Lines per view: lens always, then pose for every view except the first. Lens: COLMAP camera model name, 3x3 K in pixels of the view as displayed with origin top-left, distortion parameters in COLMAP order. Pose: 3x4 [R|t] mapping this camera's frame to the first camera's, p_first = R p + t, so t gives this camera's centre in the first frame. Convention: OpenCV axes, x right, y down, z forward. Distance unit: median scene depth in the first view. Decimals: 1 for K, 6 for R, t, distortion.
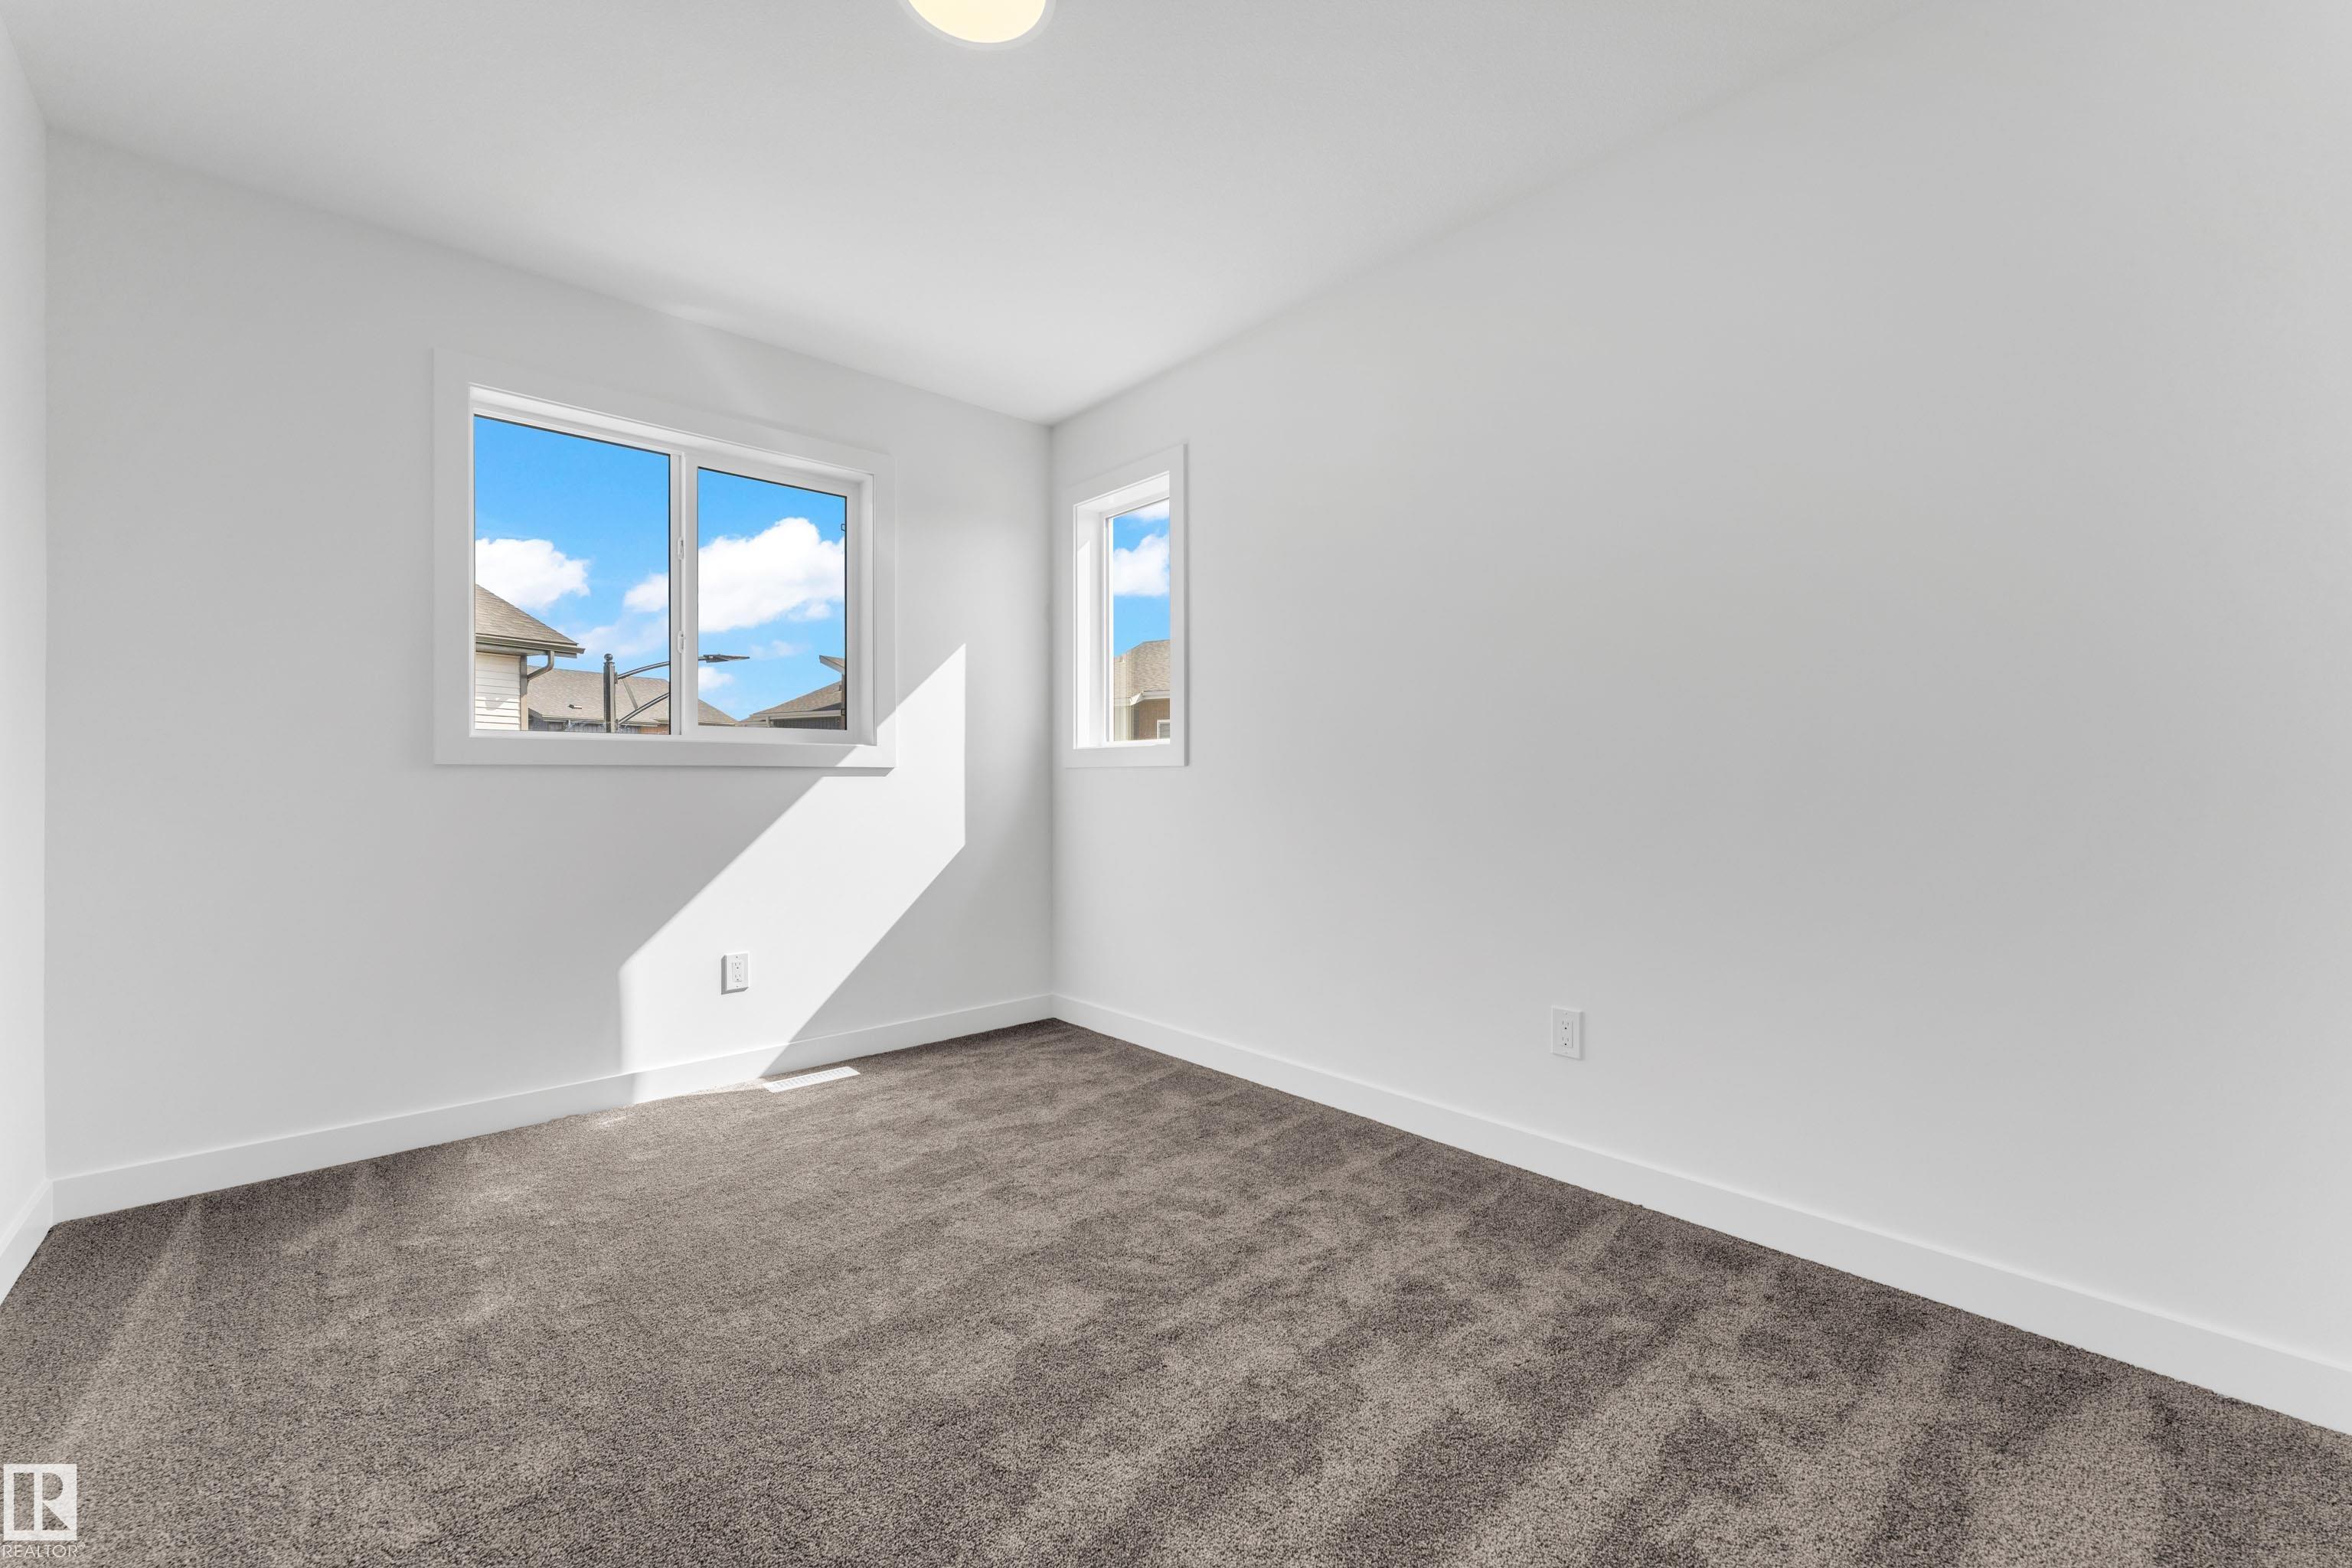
lens RADIAL K [[943.4, 0, 1172.1], [0, 943.4, 783.7], [0, 0, 1]] dist [0.002799, -0.000333]
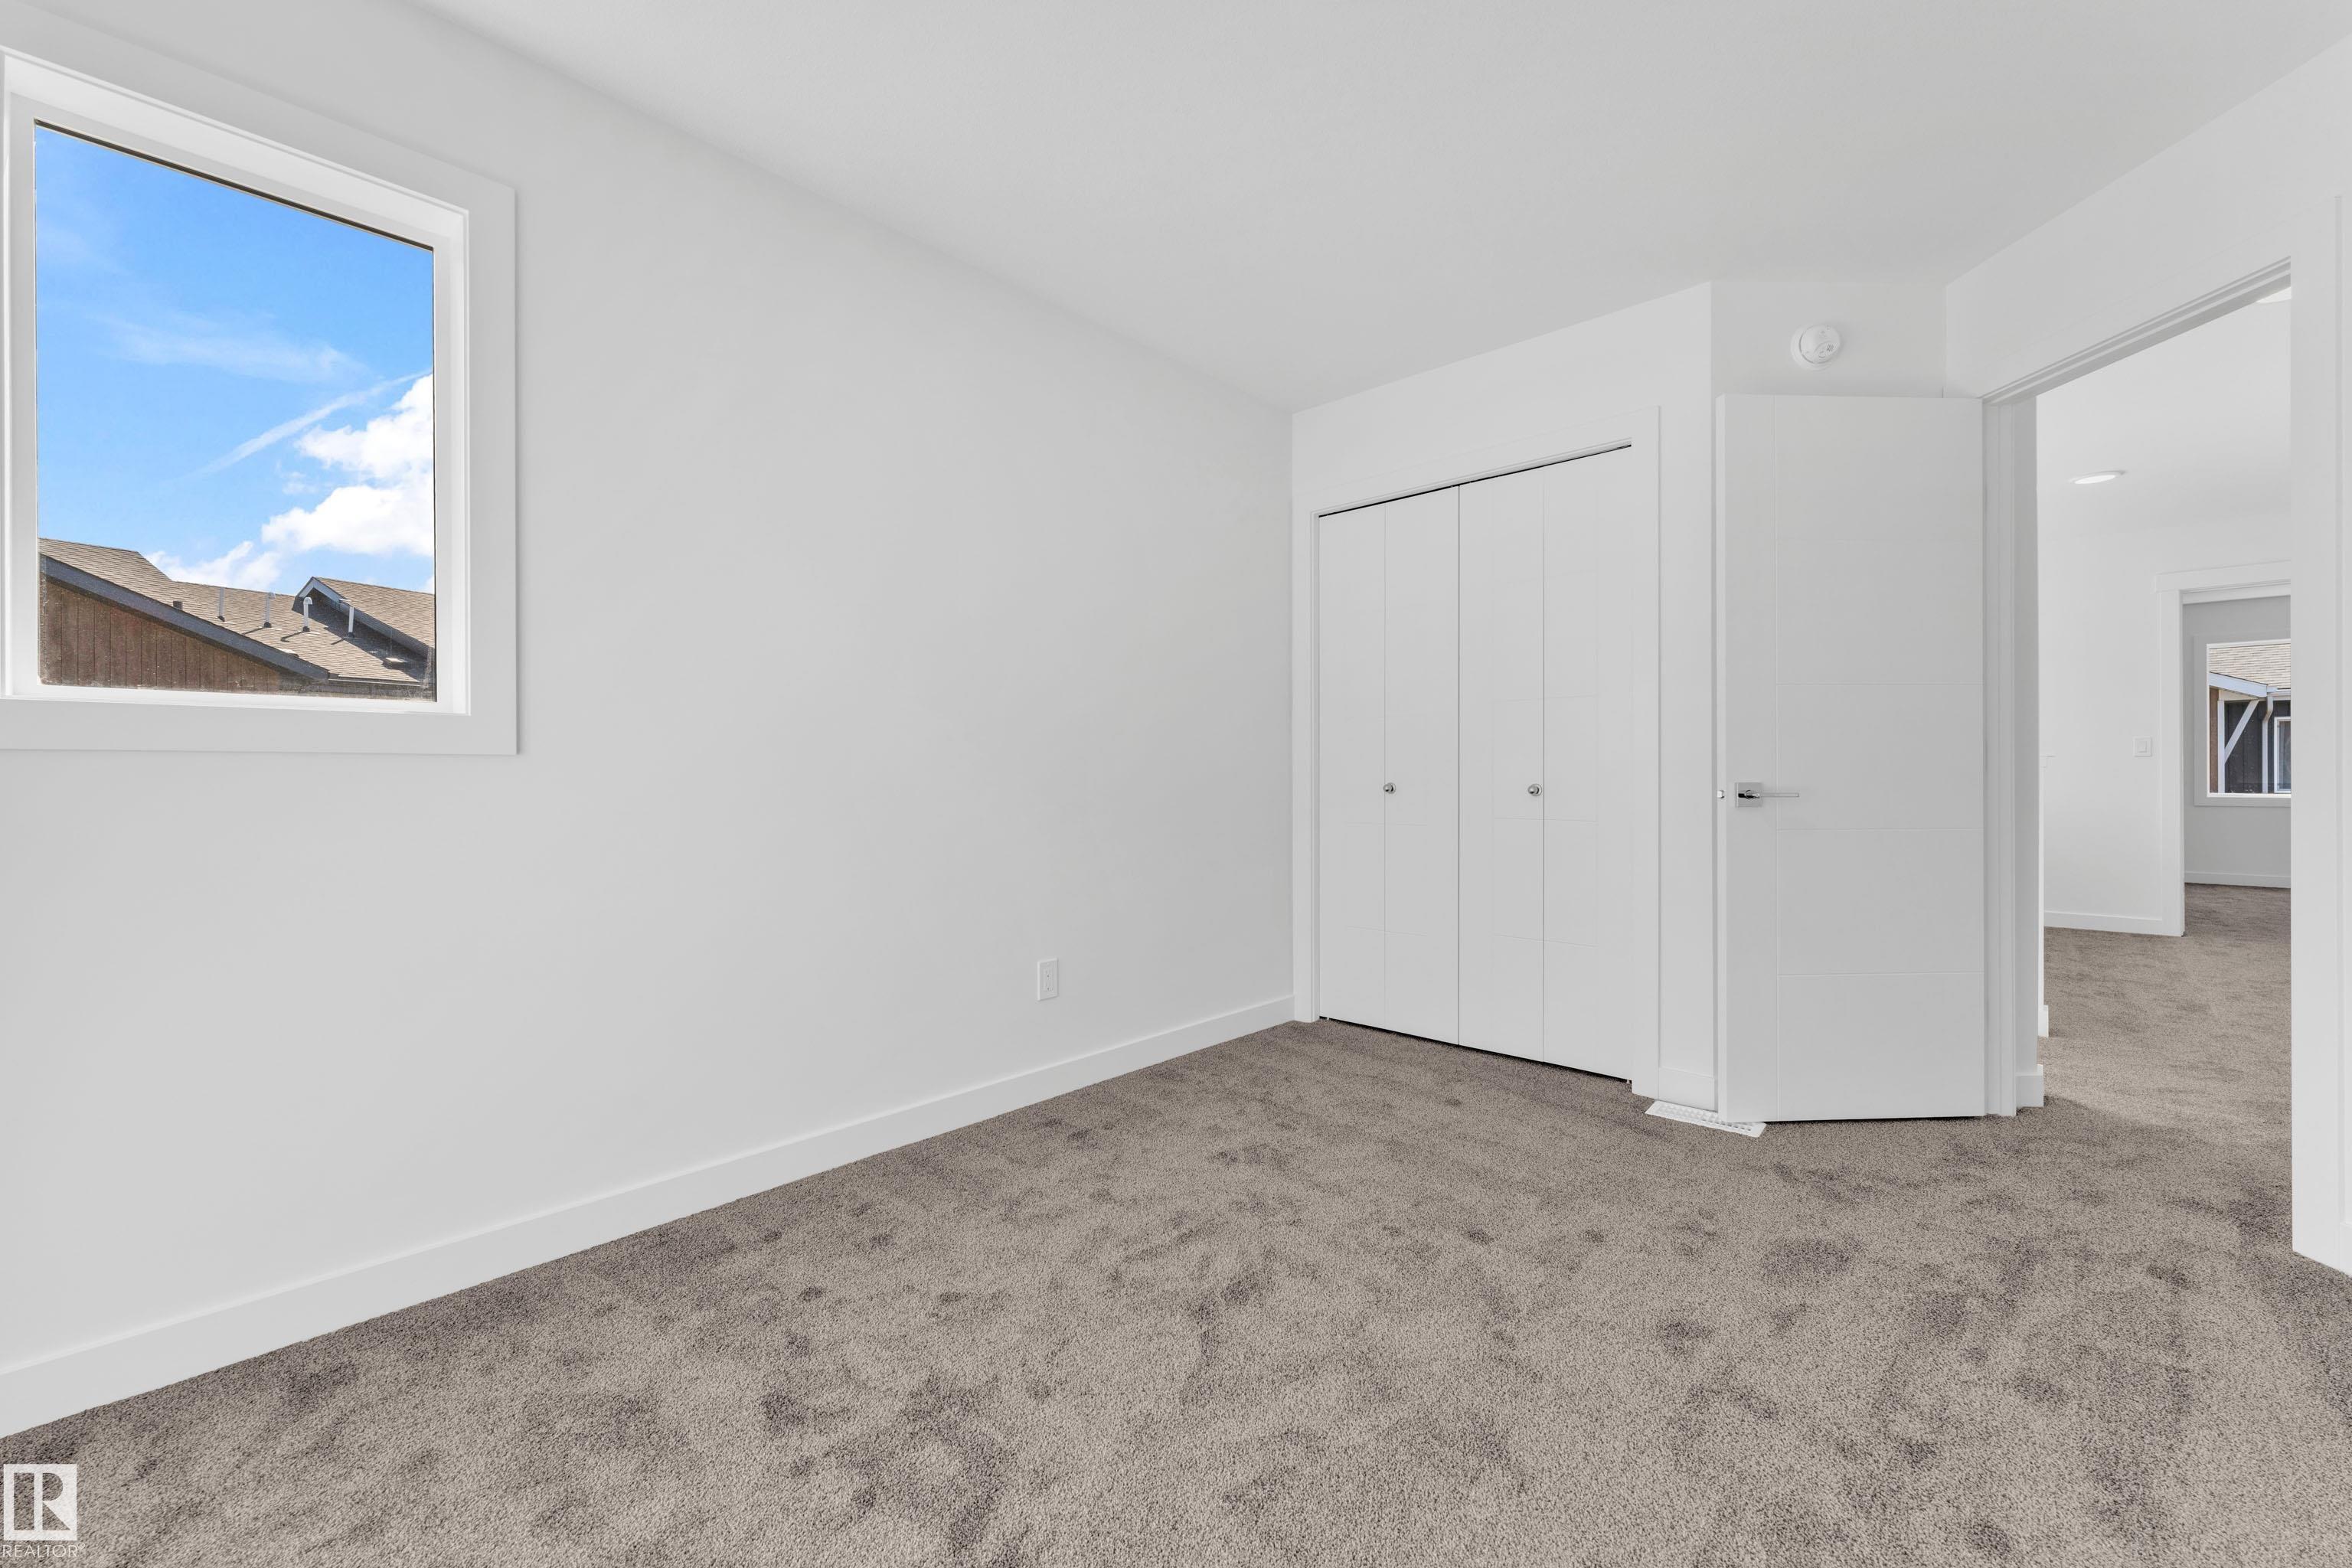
lens RADIAL K [[943.4, 0, 1172.2], [0, 943.4, 773.9], [0, 0, 1]] dist [0.002799, -0.000333]
pose [[-0.070223, 0.000536, 0.997531, -0.955026], [0.013407, 0.999910, 0.000407, -0.002615], [-0.997441, 0.013403, -0.070224, 1.055659]]
